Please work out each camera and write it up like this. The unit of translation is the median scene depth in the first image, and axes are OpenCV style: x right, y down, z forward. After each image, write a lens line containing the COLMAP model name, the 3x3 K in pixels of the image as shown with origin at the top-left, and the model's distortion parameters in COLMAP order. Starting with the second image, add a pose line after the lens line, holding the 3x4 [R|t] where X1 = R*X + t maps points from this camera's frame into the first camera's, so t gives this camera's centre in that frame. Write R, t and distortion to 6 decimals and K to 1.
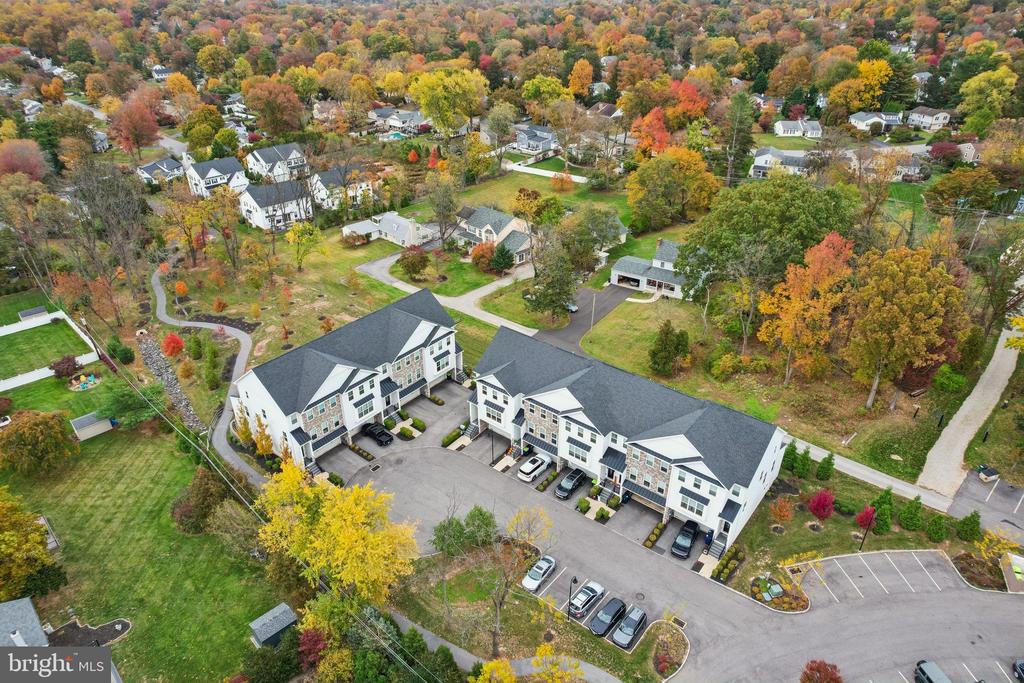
lens RADIAL K [[657.5, 0, 512.0], [0, 657.5, 341.5], [0, 0, 1]] dist [-0.069206, 0.056530]
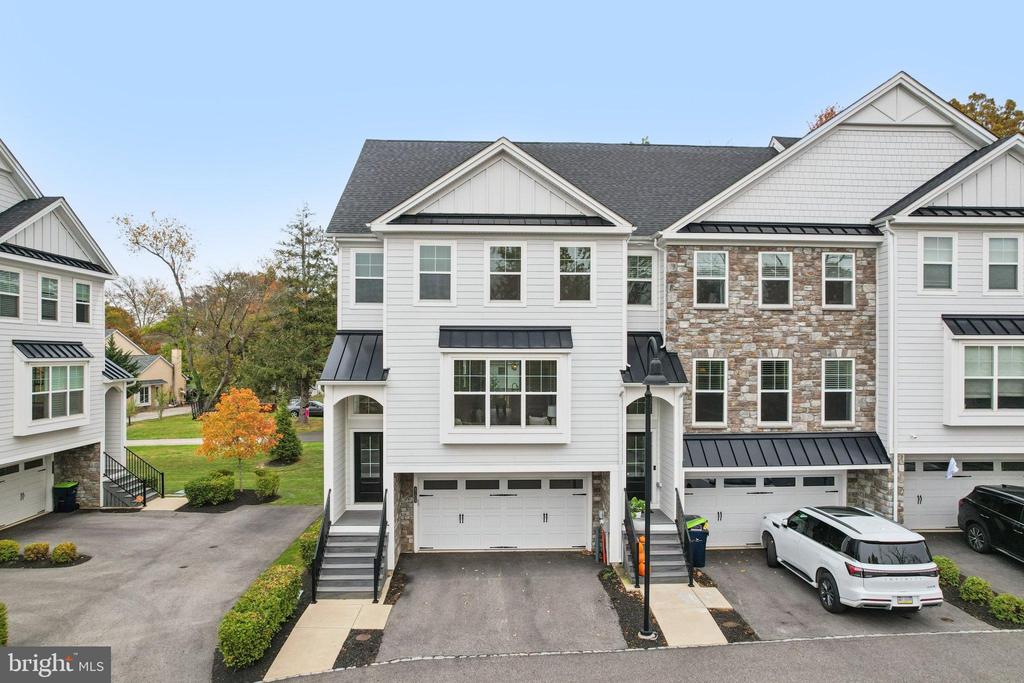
lens RADIAL K [[663.3, 0, 508.7], [0, 663.3, 351.9], [0, 0, 1]] dist [-0.073479, 0.056285]
pose [[0.753036, 0.003531, 0.657970, -0.147131], [0.329742, 0.863327, -0.382017, 0.169038], [-0.569392, 0.504633, 0.648952, 0.839815]]
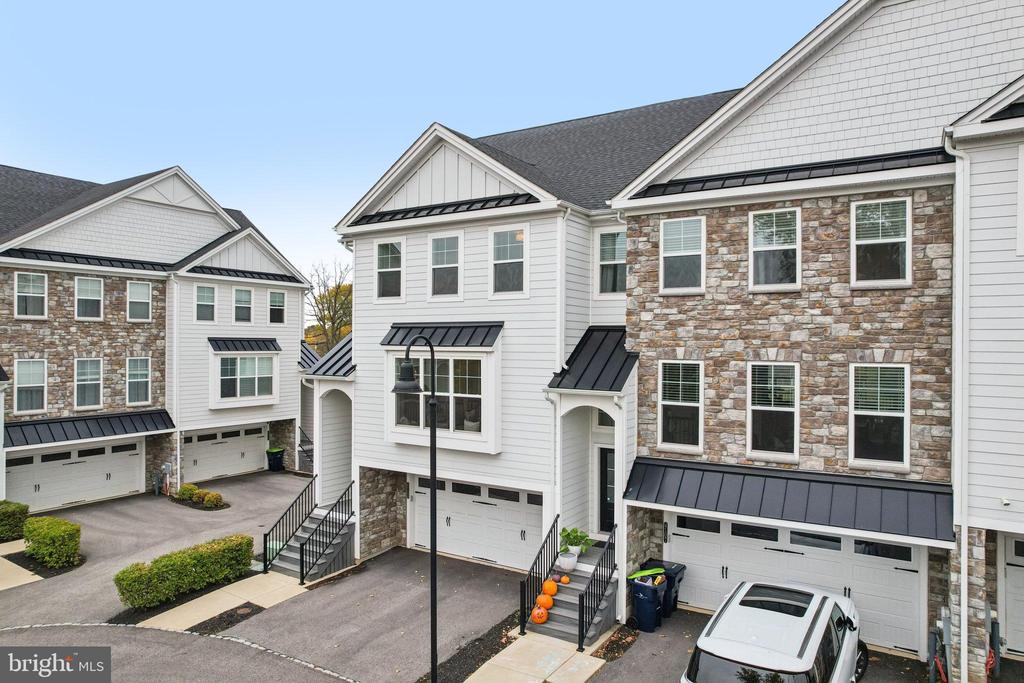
lens RADIAL K [[657.5, 0, 512.0], [0, 657.5, 341.5], [0, 0, 1]] dist [-0.069206, 0.056530]
pose [[0.992960, 0.007030, 0.118240, -0.027689], [0.053882, 0.862168, -0.503749, 0.184027], [-0.105484, 0.506574, 0.855720, 0.809798]]
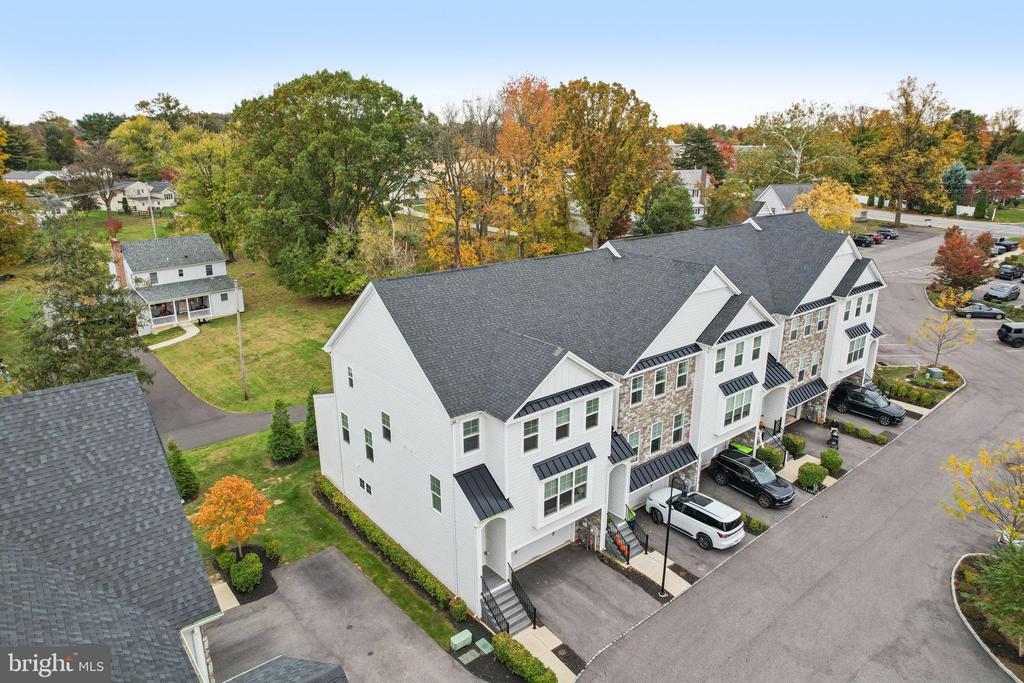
lens RADIAL K [[657.5, 0, 512.0], [0, 657.5, 341.5], [0, 0, 1]] dist [-0.069206, 0.056530]
pose [[0.202565, -0.276532, 0.939413, -0.308580], [0.496474, 0.855875, 0.144887, -0.011644], [-0.844086, 0.437045, 0.310662, 0.857930]]
